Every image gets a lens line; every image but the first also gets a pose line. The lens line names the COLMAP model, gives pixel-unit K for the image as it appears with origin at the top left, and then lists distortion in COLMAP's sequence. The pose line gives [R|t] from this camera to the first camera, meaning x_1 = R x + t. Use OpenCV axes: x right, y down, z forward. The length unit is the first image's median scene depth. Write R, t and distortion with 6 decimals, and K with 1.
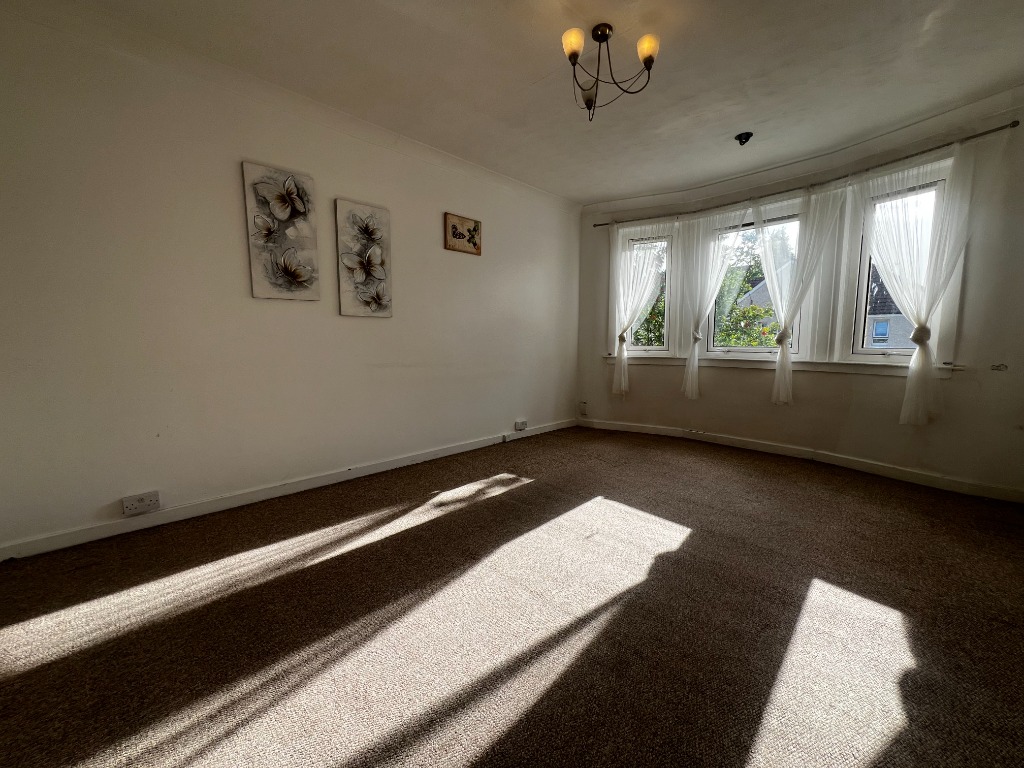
lens RADIAL K [[408.2, 0, 512.0], [0, 408.2, 384.6], [0, 0, 1]] dist [-0.000224, 0.000262]
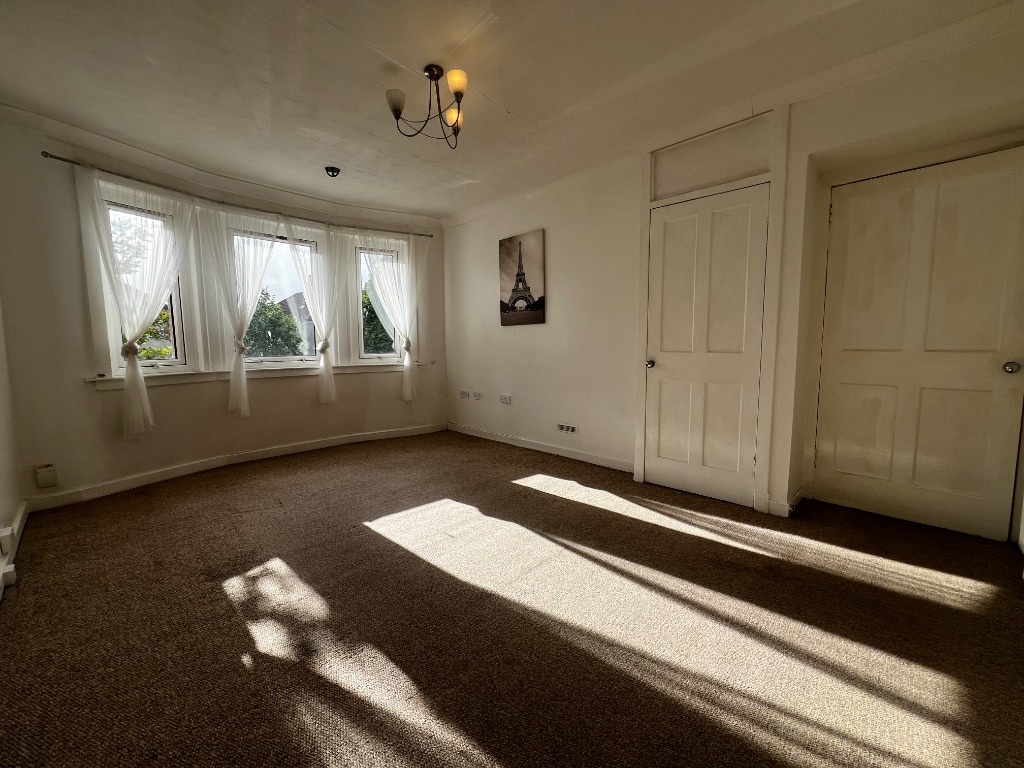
lens RADIAL K [[410.4, 0, 511.8], [0, 410.4, 382.4], [0, 0, 1]] dist [-0.000657, -0.000136]
pose [[-0.026664, -0.097723, 0.994856, -0.545634], [0.111595, 0.988699, 0.100109, -0.075707], [-0.993396, 0.113690, -0.015457, 0.517474]]
